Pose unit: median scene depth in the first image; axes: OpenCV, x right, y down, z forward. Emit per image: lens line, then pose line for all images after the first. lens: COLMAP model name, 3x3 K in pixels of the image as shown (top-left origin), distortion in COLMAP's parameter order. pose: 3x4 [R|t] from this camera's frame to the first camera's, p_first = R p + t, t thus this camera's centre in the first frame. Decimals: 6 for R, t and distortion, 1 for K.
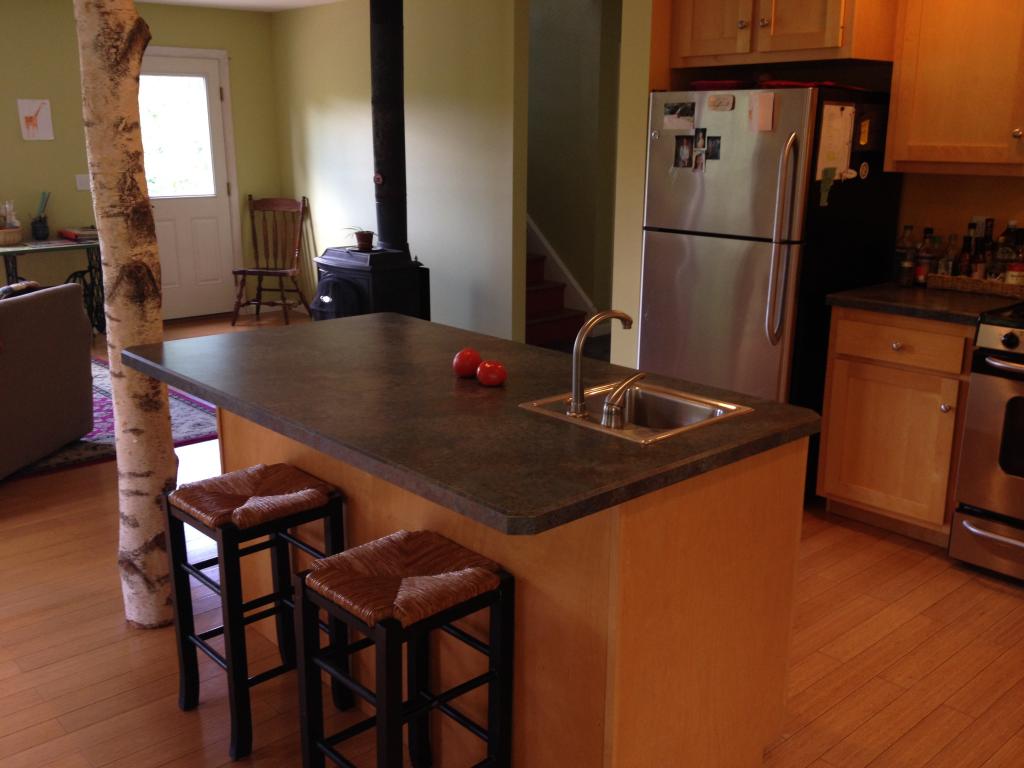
lens RADIAL K [[989.3, 0, 545.5], [0, 989.3, 320.4], [0, 0, 1]] dist [0.067069, 0.000000]
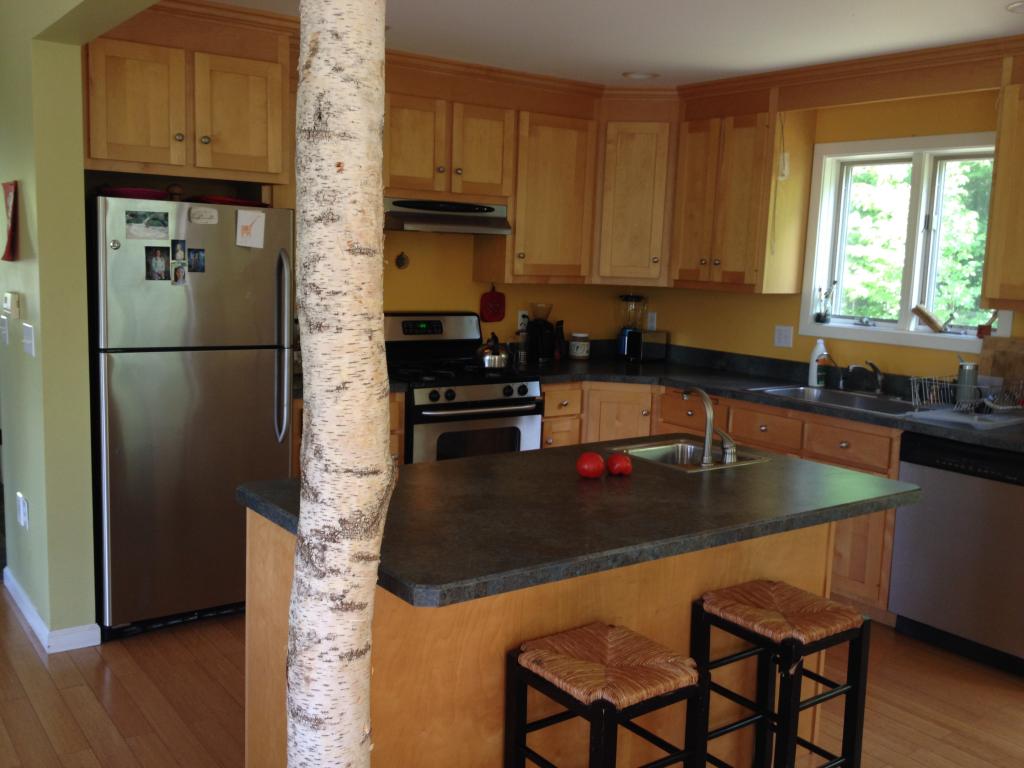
lens RADIAL K [[989.3, 0, 510.5], [0, 989.3, 386.4], [0, 0, 1]] dist [0.067069, 0.000000]
pose [[0.172240, -0.126153, 0.976944, -0.743590], [0.172386, 0.980321, 0.096196, -0.091533], [-0.969854, 0.151843, 0.190598, 0.523709]]
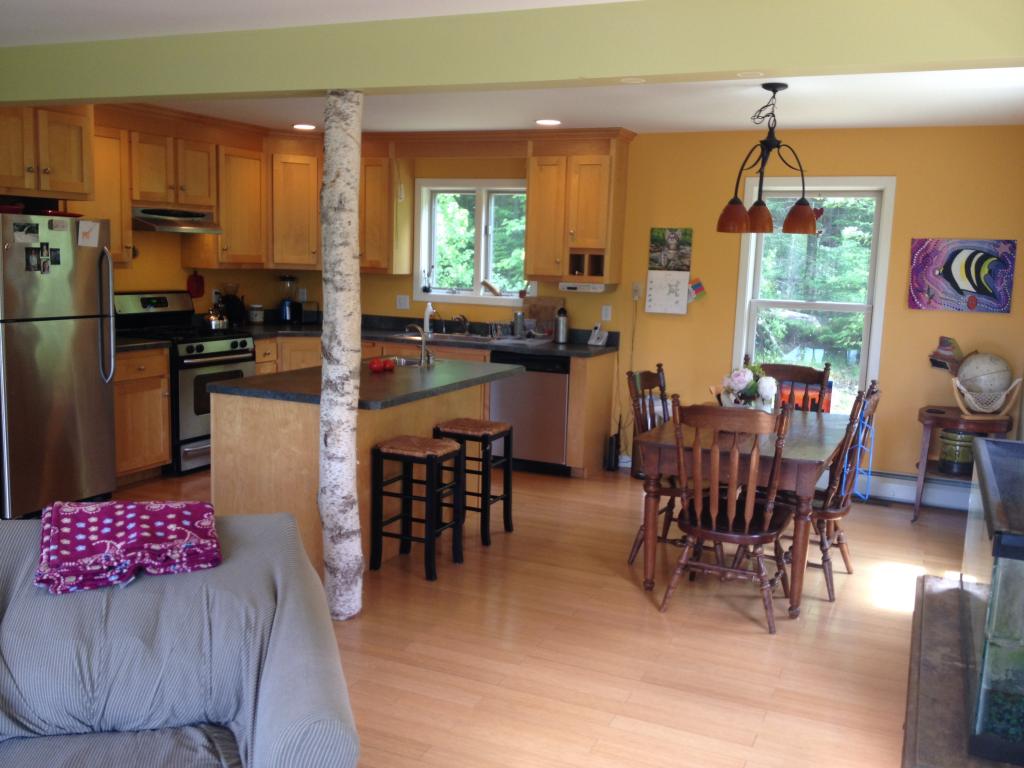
lens RADIAL K [[989.3, 0, 508.4], [0, 989.3, 379.8], [0, 0, 1]] dist [0.067069, 0.000000]
pose [[-0.328178, -0.131072, 0.935478, -1.375920], [0.166827, 0.966718, 0.193974, -0.170942], [-0.929768, 0.219721, -0.295389, 0.850826]]
